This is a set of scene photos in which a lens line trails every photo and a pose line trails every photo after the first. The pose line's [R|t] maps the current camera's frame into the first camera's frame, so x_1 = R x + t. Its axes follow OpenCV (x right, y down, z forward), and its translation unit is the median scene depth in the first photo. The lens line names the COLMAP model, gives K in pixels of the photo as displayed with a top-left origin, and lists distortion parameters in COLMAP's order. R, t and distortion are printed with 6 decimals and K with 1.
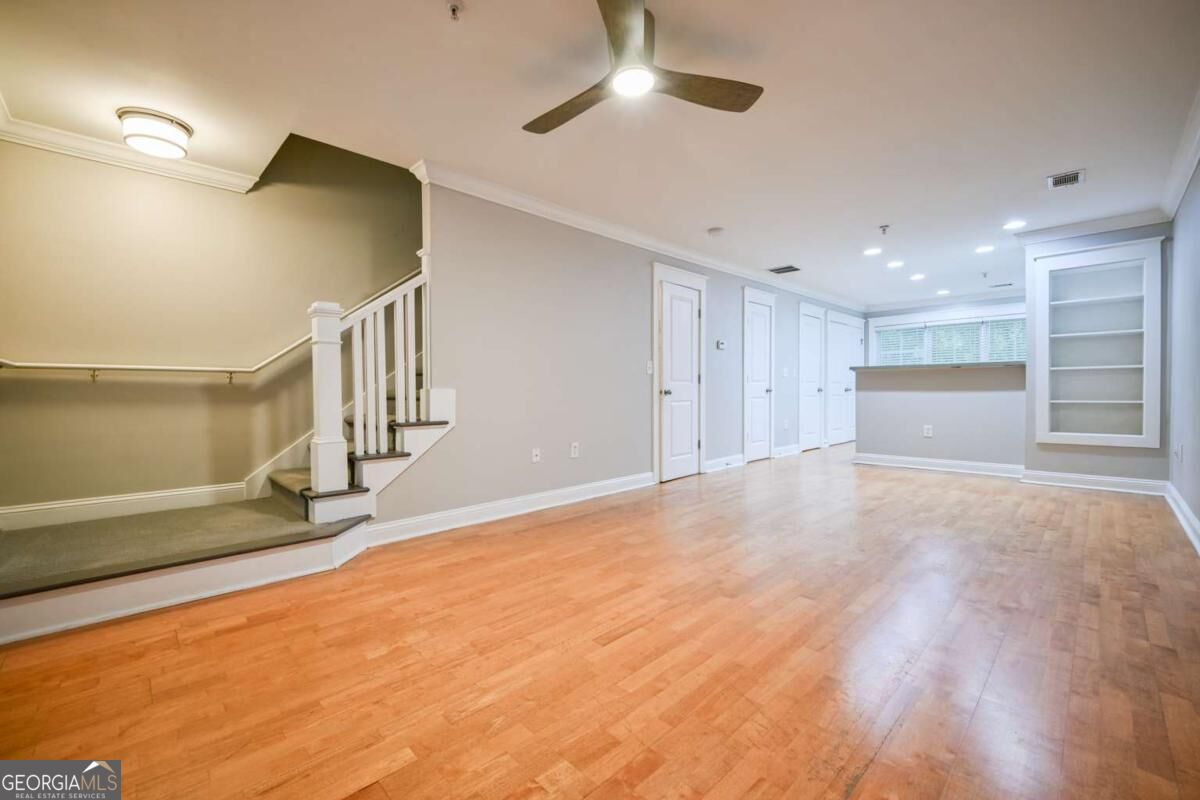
lens RADIAL K [[498.1, 0, 600.9], [0, 498.1, 400.6], [0, 0, 1]] dist [-0.014945, -0.000700]
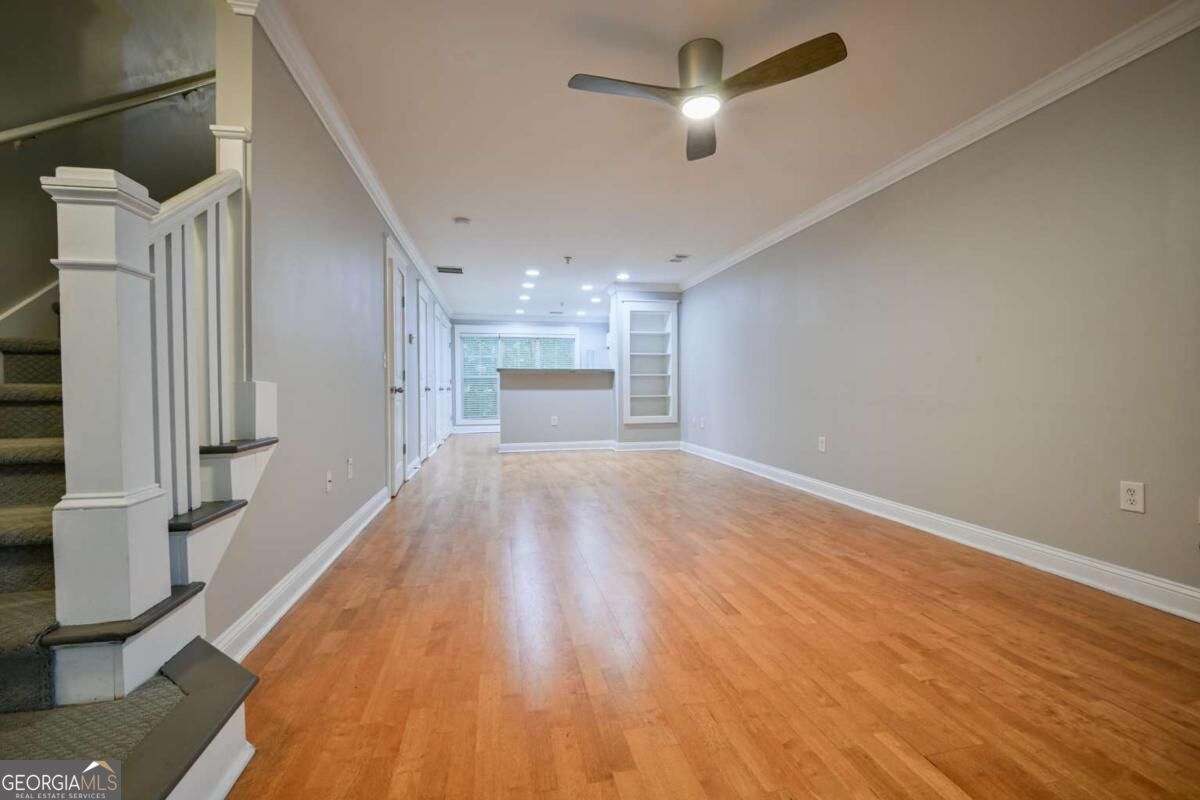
lens RADIAL K [[489.2, 0, 606.5], [0, 489.2, 402.4], [0, 0, 1]] dist [-0.014361, -0.006356]
pose [[0.526561, -0.019704, 0.849909, -0.462469], [0.015383, 0.999789, 0.013648, -0.001451], [-0.849998, 0.005887, 0.526753, 0.288962]]
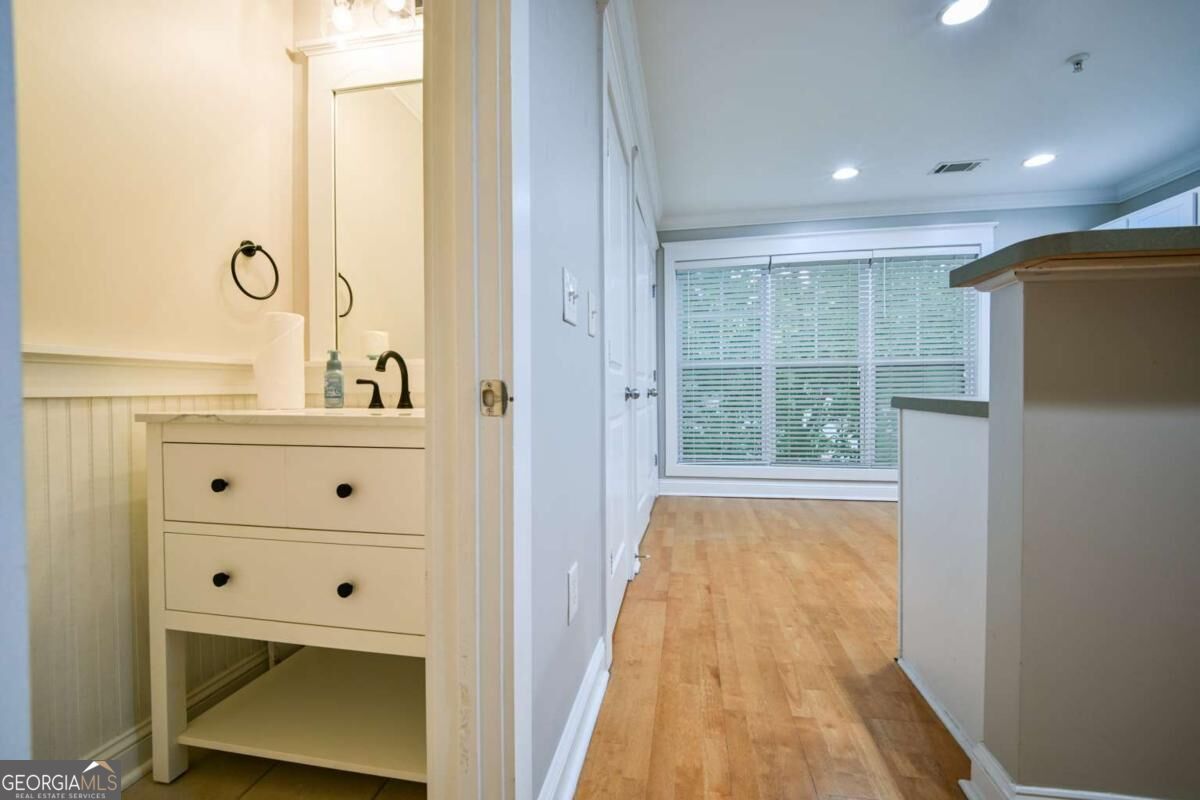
lens RADIAL K [[504.9, 0, 594.6], [0, 504.9, 398.4], [0, 0, 1]] dist [0.025788, -0.024579]
pose [[0.820357, -0.009689, 0.571770, 0.434512], [0.013853, 0.999900, -0.002932, -0.032091], [-0.571684, 0.010326, 0.820409, 1.367284]]
